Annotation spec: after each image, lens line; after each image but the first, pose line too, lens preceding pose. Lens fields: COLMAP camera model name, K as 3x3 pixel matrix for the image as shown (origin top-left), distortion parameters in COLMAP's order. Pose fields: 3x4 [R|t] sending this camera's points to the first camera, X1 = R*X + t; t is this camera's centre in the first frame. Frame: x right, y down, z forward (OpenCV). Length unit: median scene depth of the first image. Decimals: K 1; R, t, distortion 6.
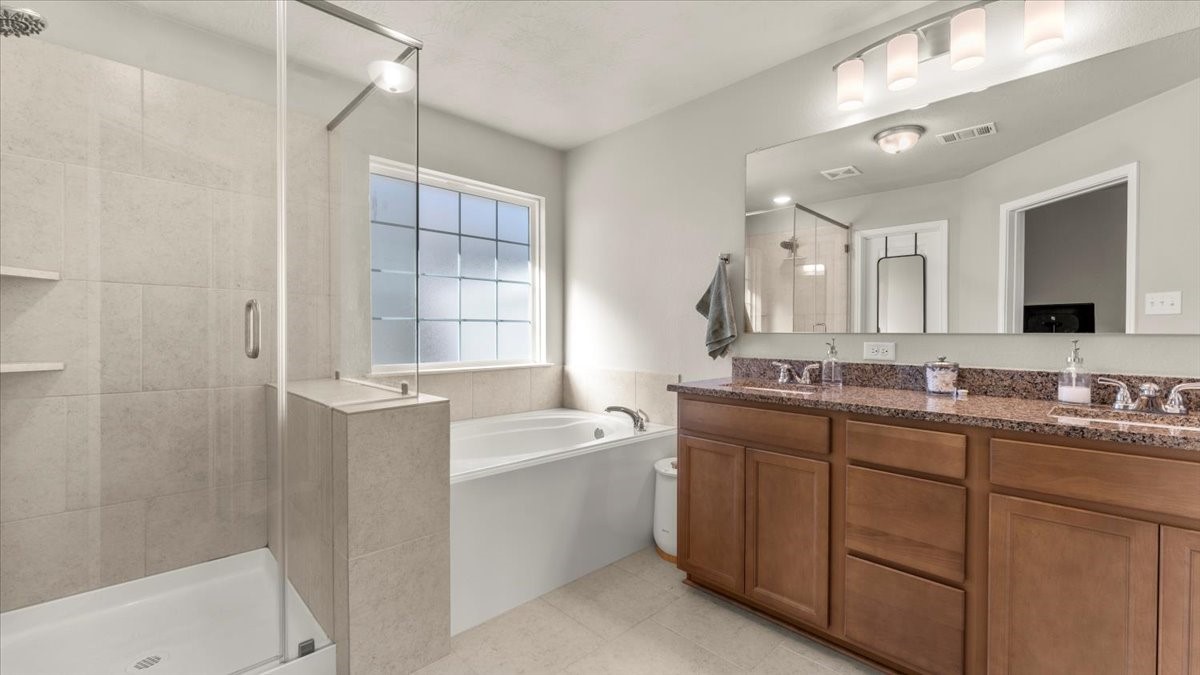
lens RADIAL K [[479.3, 0, 609.8], [0, 479.3, 334.9], [0, 0, 1]] dist [0.002081, -0.000140]
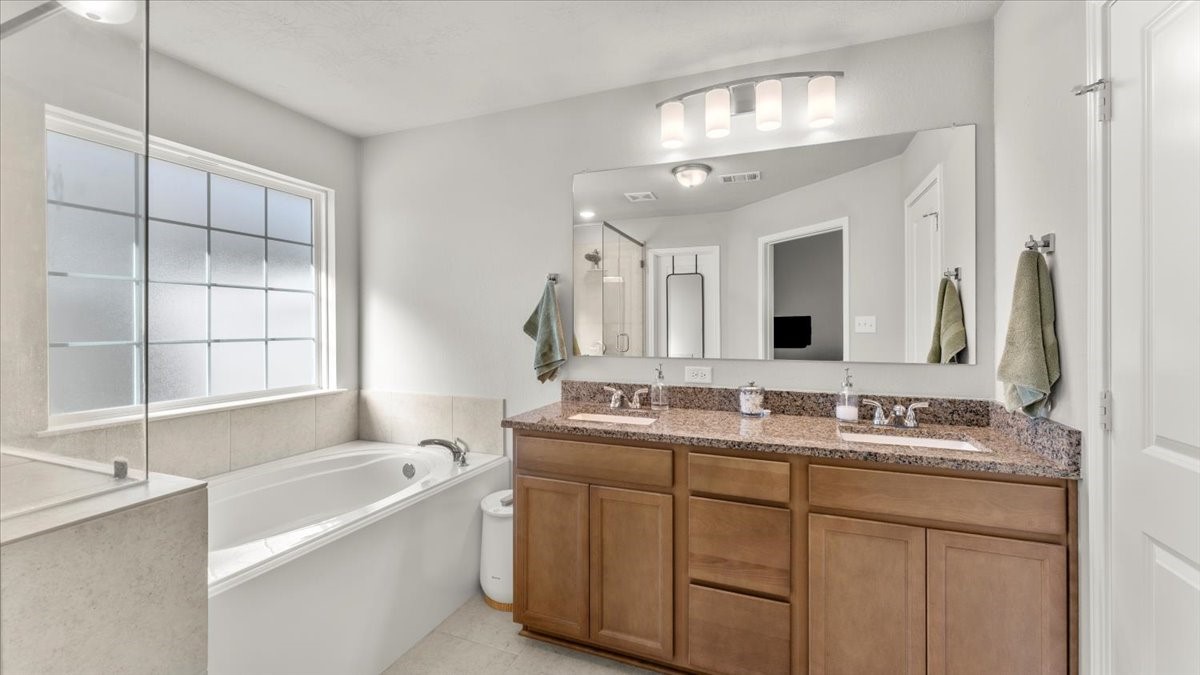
lens RADIAL K [[479.3, 0, 609.8], [0, 479.3, 334.9], [0, 0, 1]] dist [0.002081, -0.000140]
pose [[0.918101, -0.002116, 0.396341, -0.049060], [0.005006, 0.999968, -0.006257, -0.049289], [-0.396315, 0.007729, 0.918082, 0.083655]]
